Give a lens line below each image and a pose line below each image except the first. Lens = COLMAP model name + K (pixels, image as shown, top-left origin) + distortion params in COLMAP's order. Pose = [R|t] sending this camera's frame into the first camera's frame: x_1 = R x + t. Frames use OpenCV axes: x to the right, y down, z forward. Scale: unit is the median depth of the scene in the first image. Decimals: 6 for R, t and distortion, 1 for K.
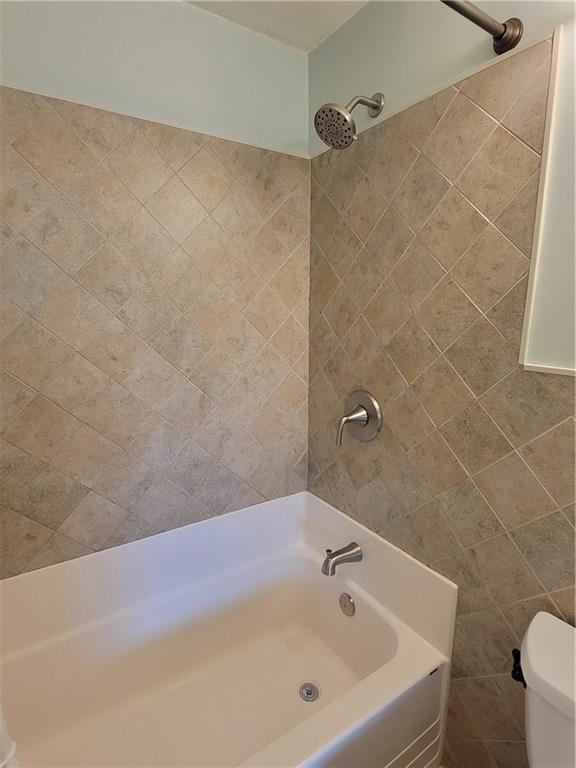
lens RADIAL K [[398.0, 0, 277.6], [0, 398.0, 389.7], [0, 0, 1]] dist [0.000071, -0.003210]
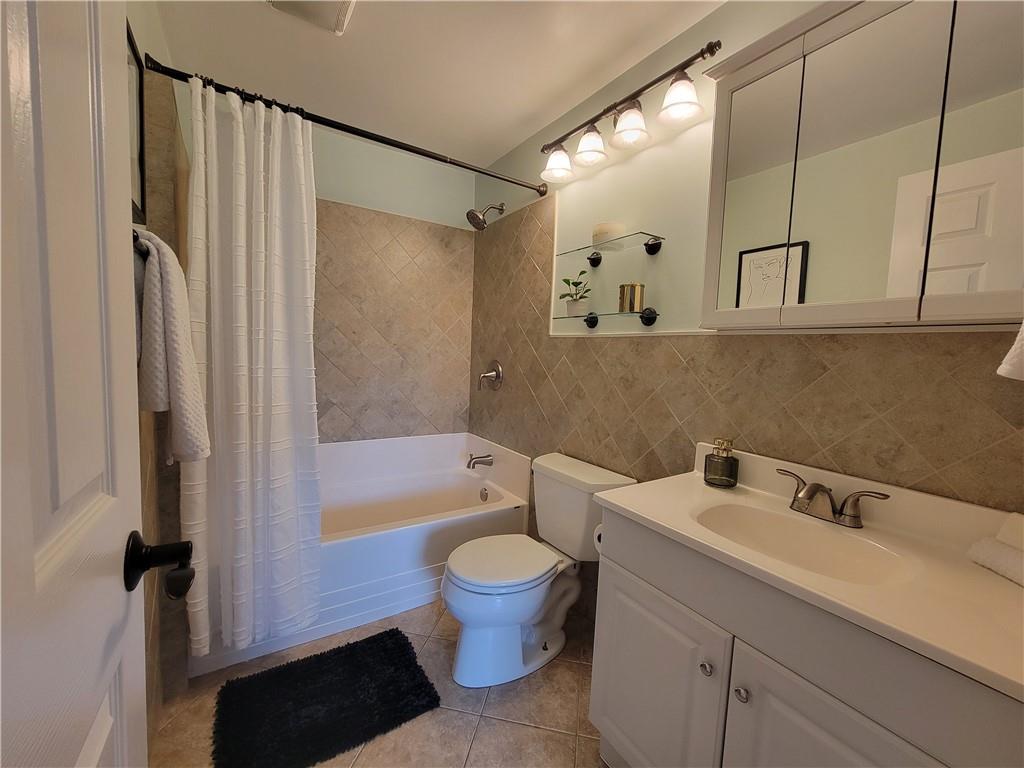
lens RADIAL K [[410.6, 0, 506.1], [0, 410.6, 391.0], [0, 0, 1]] dist [-0.003764, -0.000097]
pose [[0.999101, 0.042314, 0.002524, 0.284985], [-0.041818, 0.993635, -0.104602, 0.344092], [-0.006934, 0.104402, 0.994511, -0.827728]]
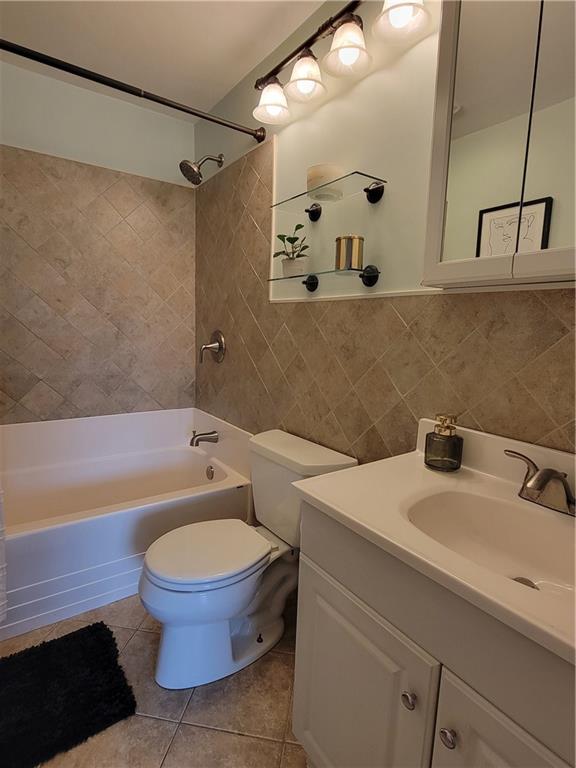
lens RADIAL K [[398.0, 0, 275.5], [0, 398.0, 388.8], [0, 0, 1]] dist [0.000071, -0.003210]
pose [[0.998911, 0.027582, 0.037644, 0.424195], [-0.025962, 0.998743, -0.042870, 0.324169], [-0.038779, 0.041846, 0.998371, -0.655516]]
